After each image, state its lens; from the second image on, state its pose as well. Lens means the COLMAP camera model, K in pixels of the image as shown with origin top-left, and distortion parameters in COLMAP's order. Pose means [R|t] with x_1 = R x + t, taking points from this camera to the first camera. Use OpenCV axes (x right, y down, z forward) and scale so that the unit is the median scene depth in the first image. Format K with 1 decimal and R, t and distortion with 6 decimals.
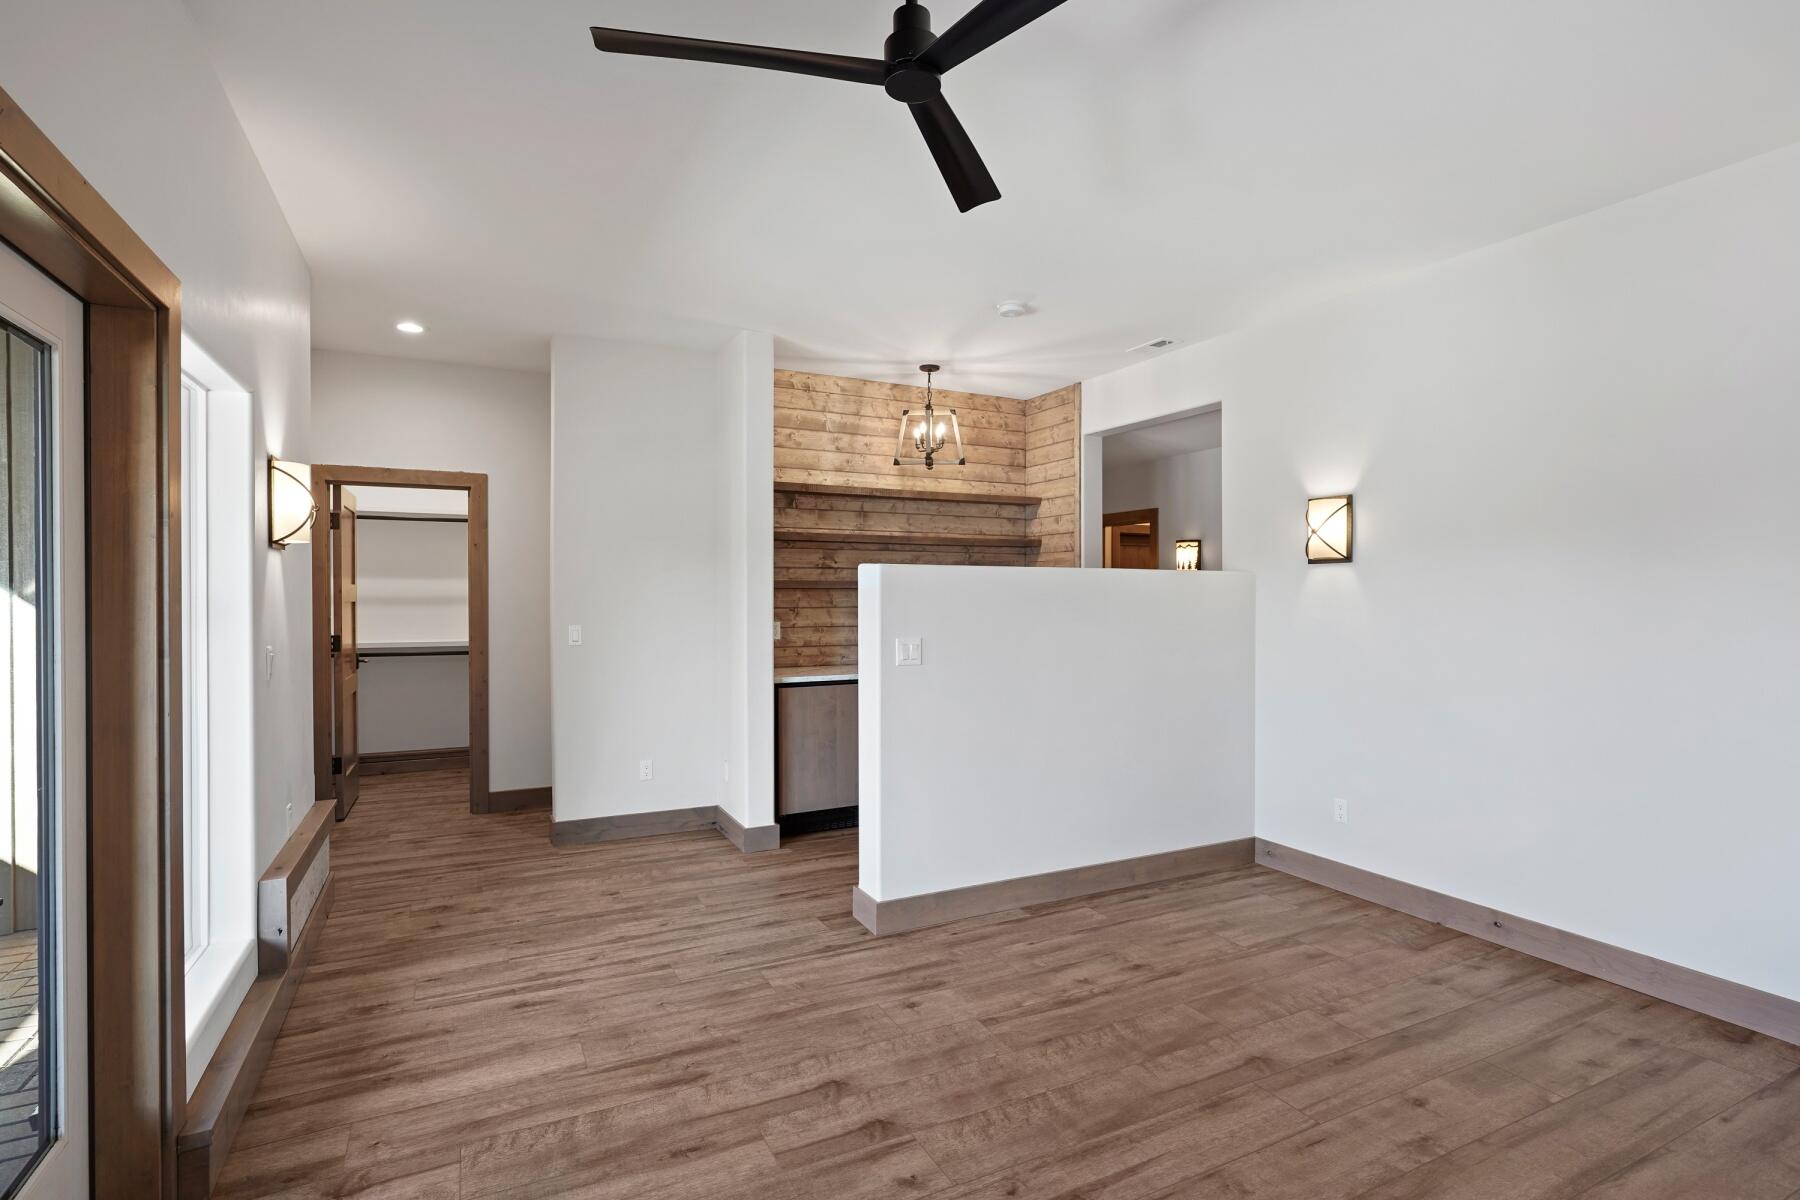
lens RADIAL K [[866.3, 0, 900.0], [0, 866.3, 600.0], [0, 0, 1]] dist [-0.001847, -0.000320]
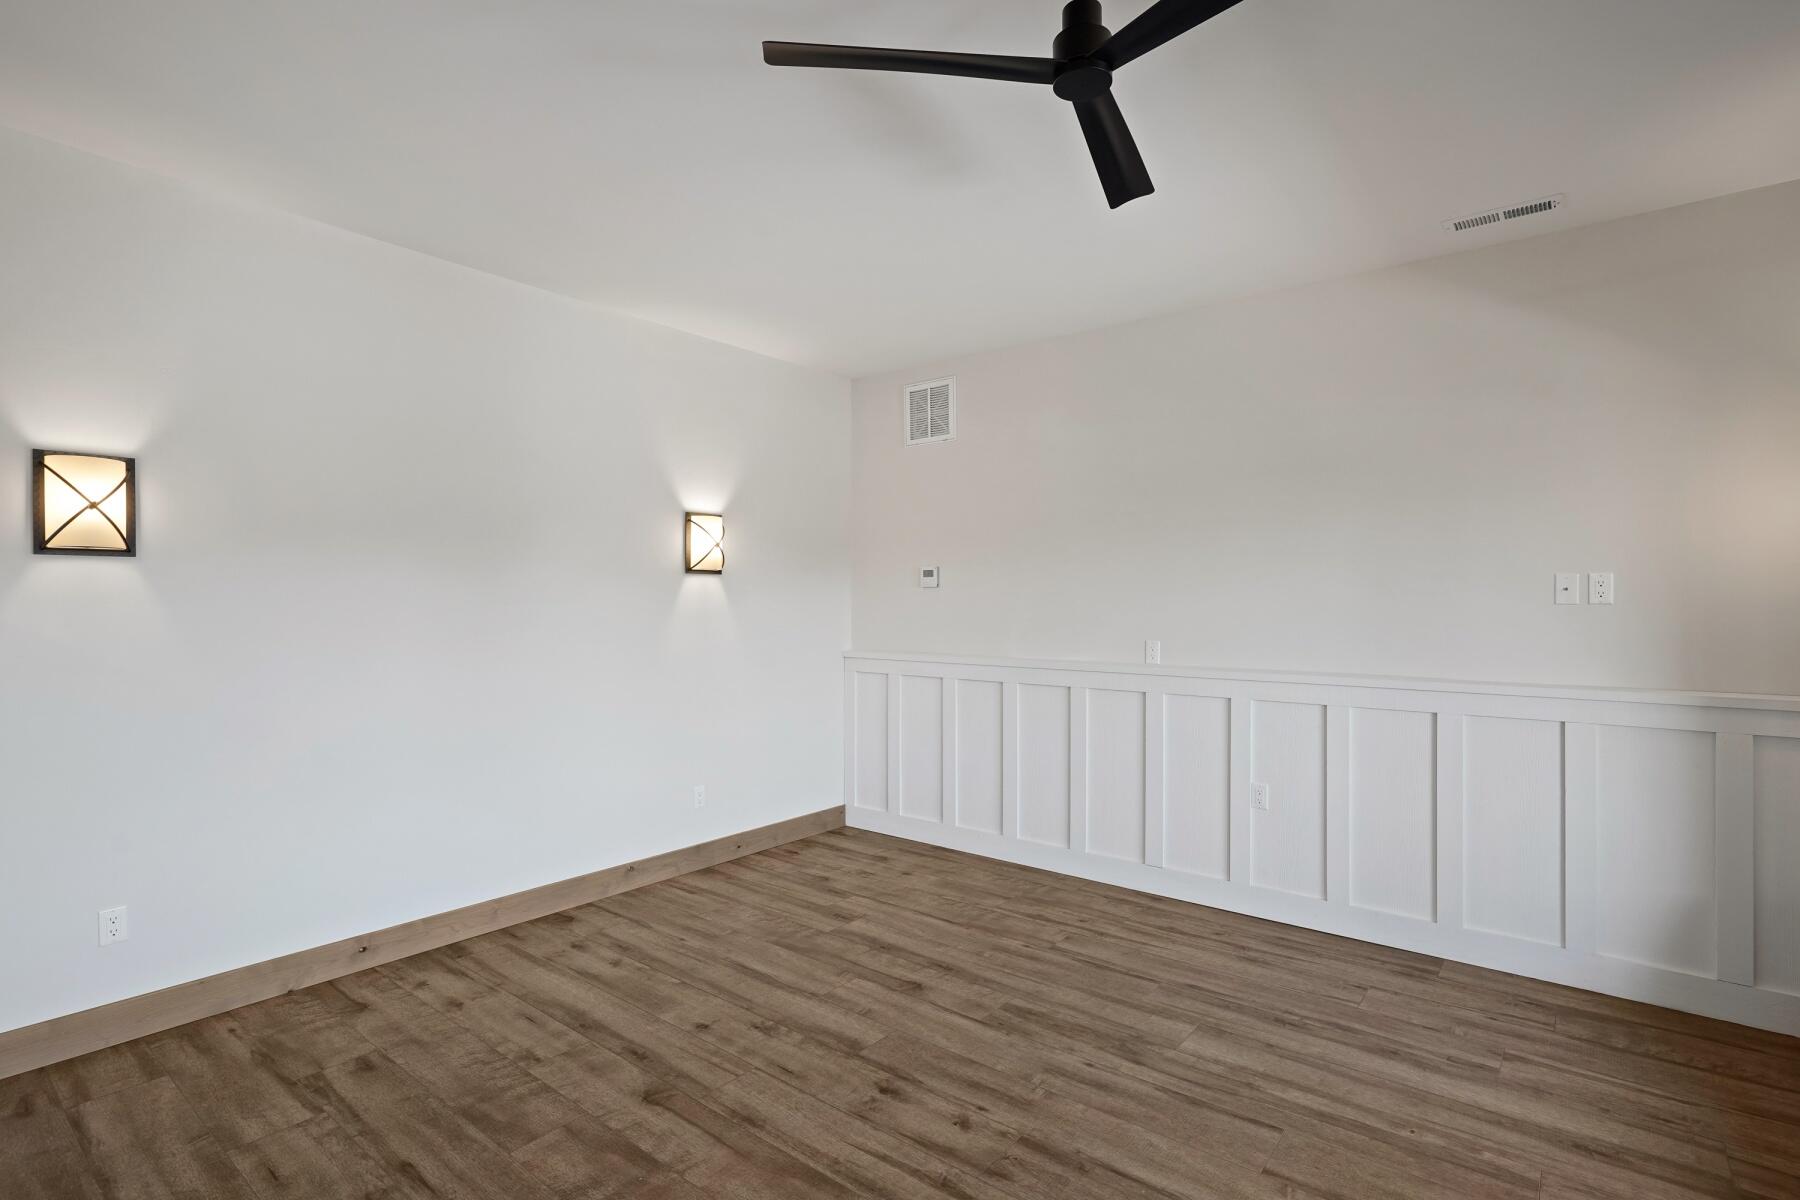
lens RADIAL K [[866.3, 0, 900.0], [0, 866.3, 600.0], [0, 0, 1]] dist [-0.001847, -0.000320]
pose [[-0.406607, -0.003211, 0.913597, -0.485507], [0.006820, 0.999955, 0.006550, -0.012727], [-0.913578, 0.008894, -0.406567, 0.986970]]
